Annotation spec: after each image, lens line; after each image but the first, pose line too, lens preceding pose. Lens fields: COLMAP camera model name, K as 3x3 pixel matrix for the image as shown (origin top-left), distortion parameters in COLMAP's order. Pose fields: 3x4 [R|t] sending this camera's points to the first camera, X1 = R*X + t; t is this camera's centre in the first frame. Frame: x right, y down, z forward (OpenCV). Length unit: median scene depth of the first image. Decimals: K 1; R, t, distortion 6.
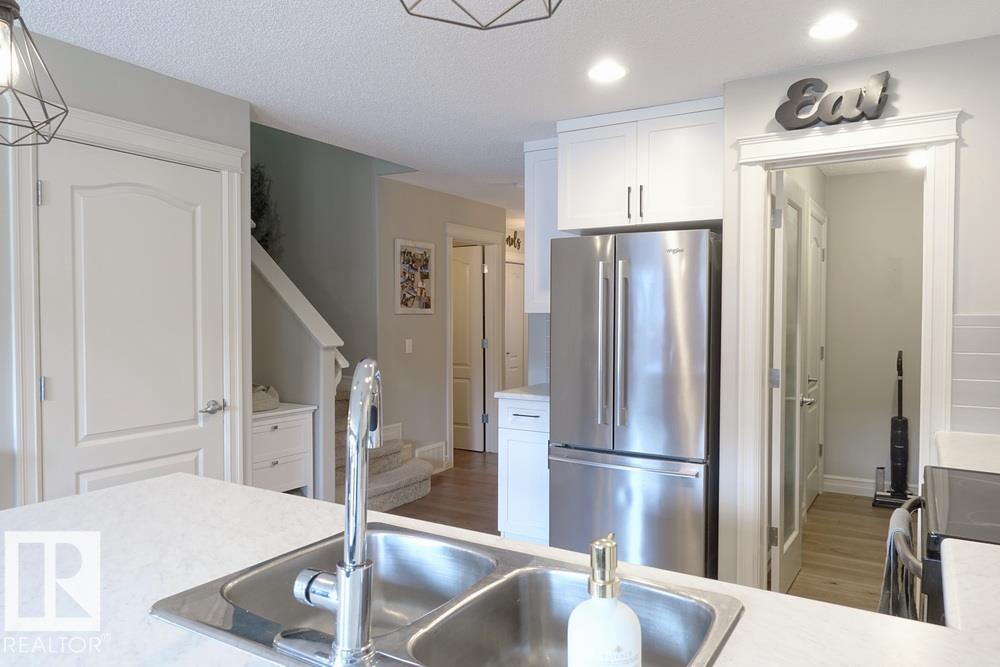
lens RADIAL K [[696.7, 0, 517.7], [0, 696.7, 334.4], [0, 0, 1]] dist [-0.010178, 0.004490]
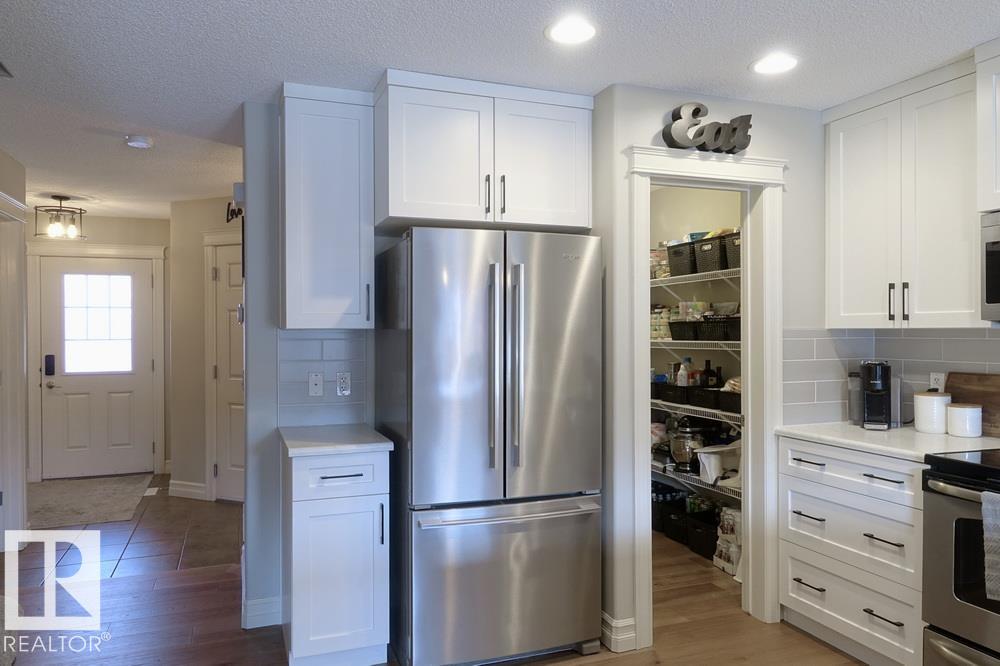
lens RADIAL K [[696.7, 0, 509.8], [0, 696.7, 332.0], [0, 0, 1]] dist [-0.010178, 0.004490]
pose [[0.627796, -0.004569, 0.778365, -0.469271], [0.025735, 0.999558, -0.014890, -0.013633], [-0.777952, 0.029379, 0.627636, 0.473357]]
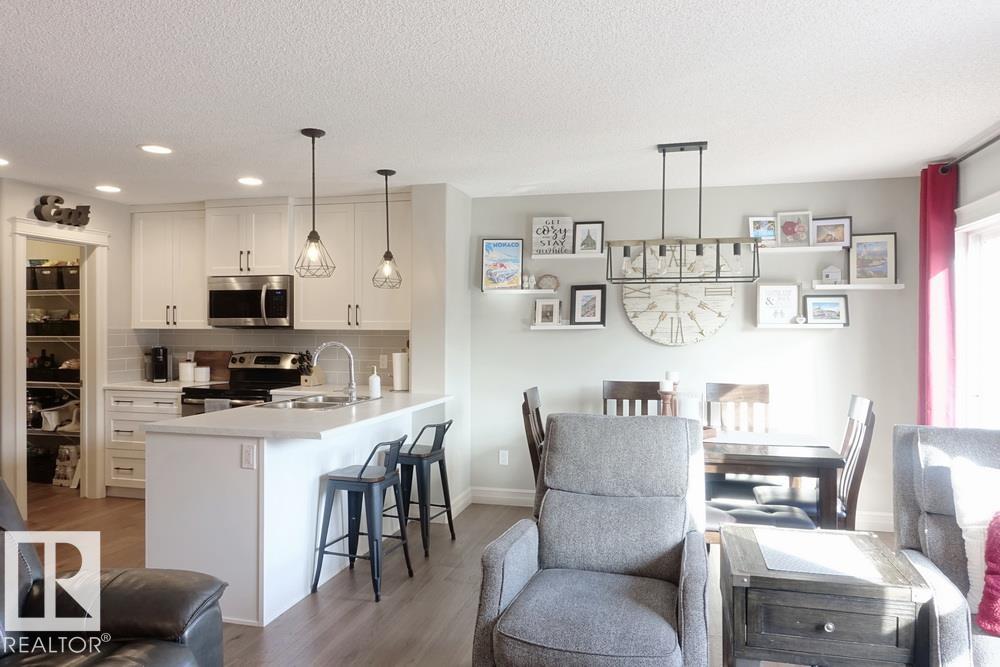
lens RADIAL K [[696.7, 0, 499.3], [0, 696.7, 334.5], [0, 0, 1]] dist [-0.010178, 0.004490]
pose [[-0.262667, -0.010548, 0.964829, -1.309108], [0.022310, 0.999607, 0.017002, -0.015965], [-0.964629, 0.025992, -0.262328, 0.318256]]
